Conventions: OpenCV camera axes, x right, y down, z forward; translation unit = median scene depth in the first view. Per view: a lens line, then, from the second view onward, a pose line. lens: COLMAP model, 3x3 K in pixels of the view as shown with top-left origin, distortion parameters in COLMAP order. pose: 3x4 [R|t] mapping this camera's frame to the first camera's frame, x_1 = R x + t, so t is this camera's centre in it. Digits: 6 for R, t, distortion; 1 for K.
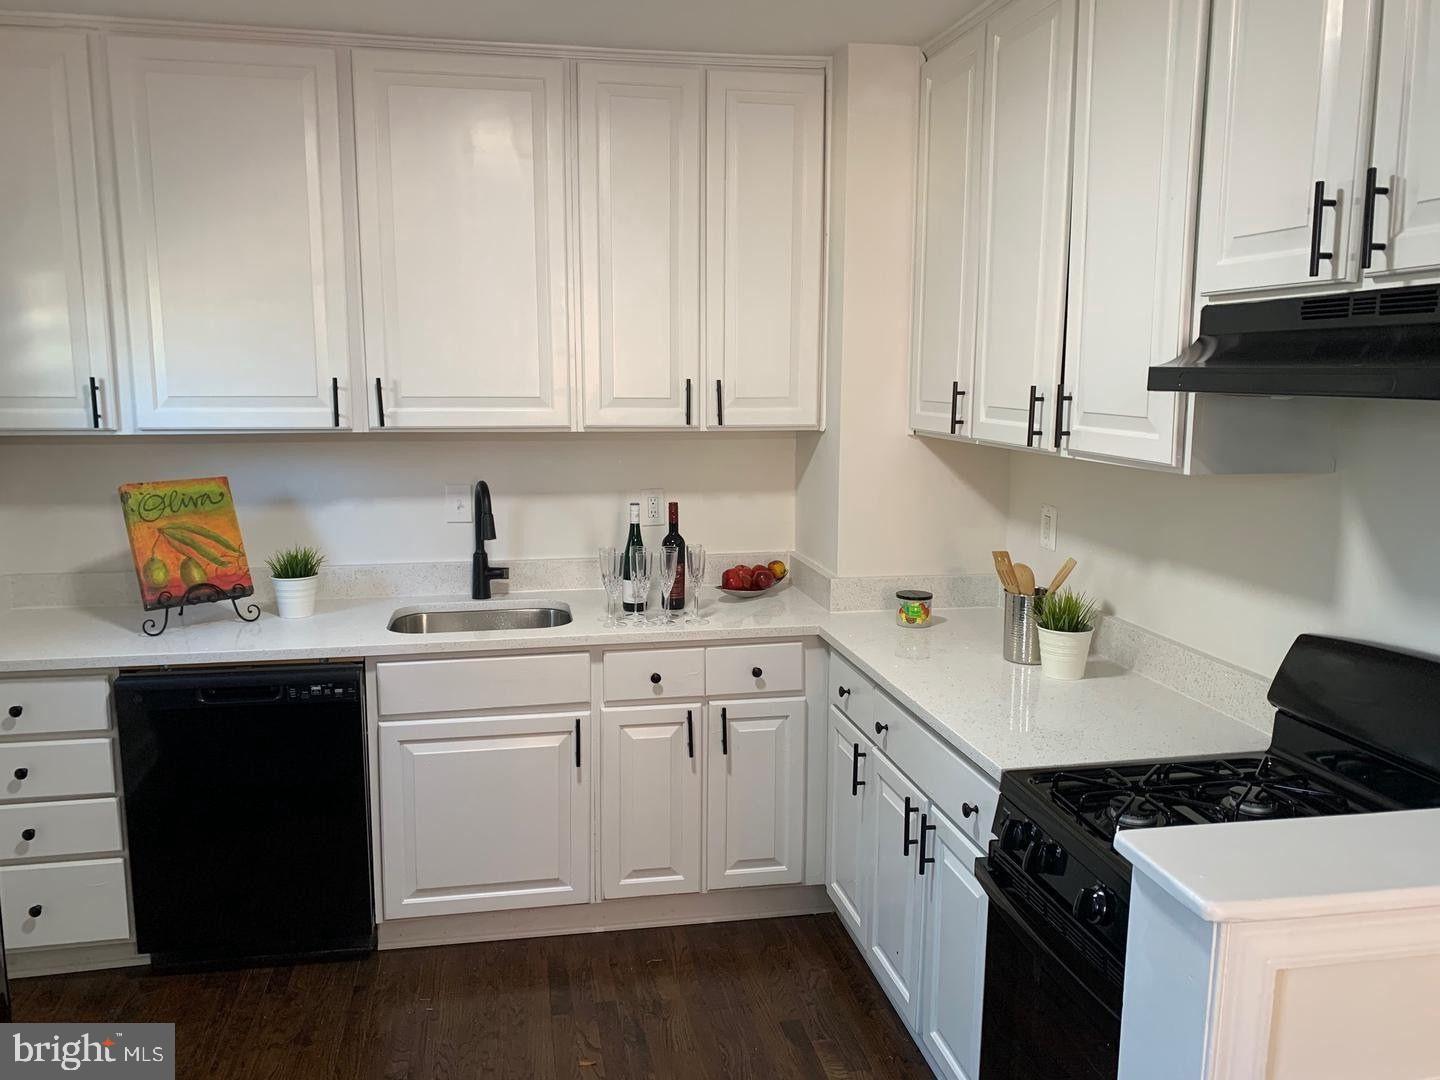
lens RADIAL K [[1101.0, 0, 719.8], [0, 1101.0, 534.9], [0, 0, 1]] dist [0.039459, -0.037255]
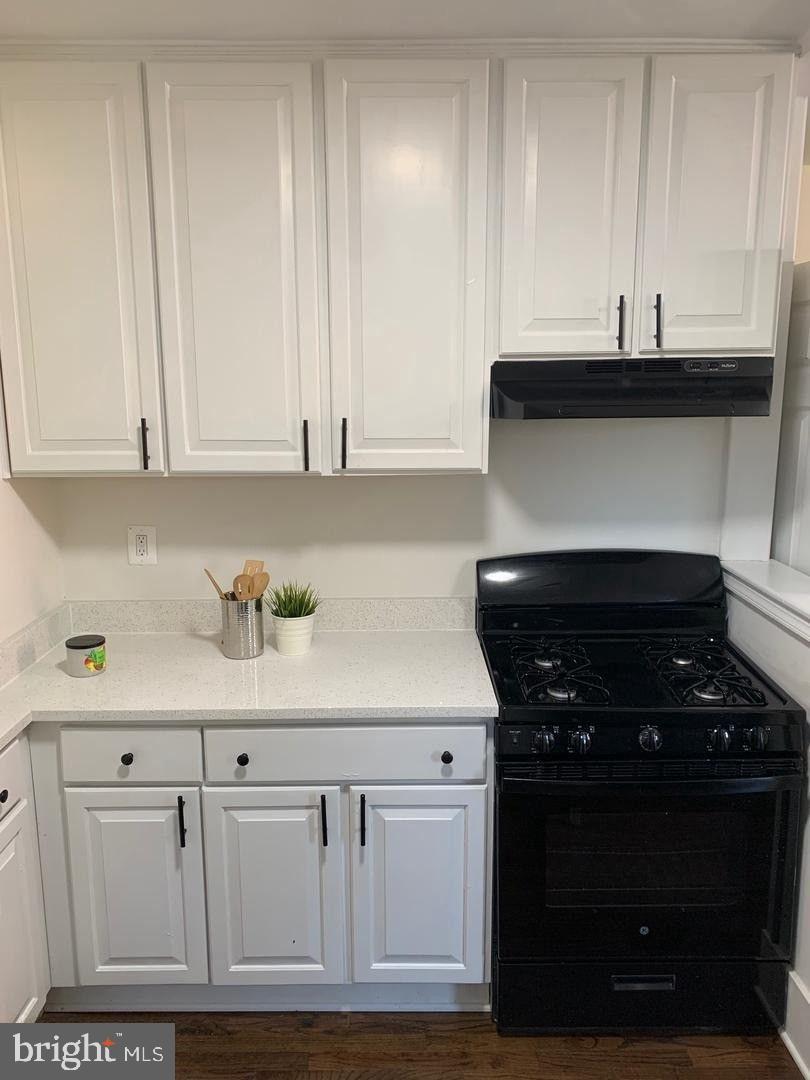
lens RADIAL K [[825.7, 0, 404.0], [0, 825.7, 541.4], [0, 0, 1]] dist [0.039459, -0.037255]
pose [[0.200686, -0.196844, 0.959676, -0.457281], [0.153668, 0.973804, 0.167607, -0.111632], [-0.967528, 0.113835, 0.225677, 0.570396]]
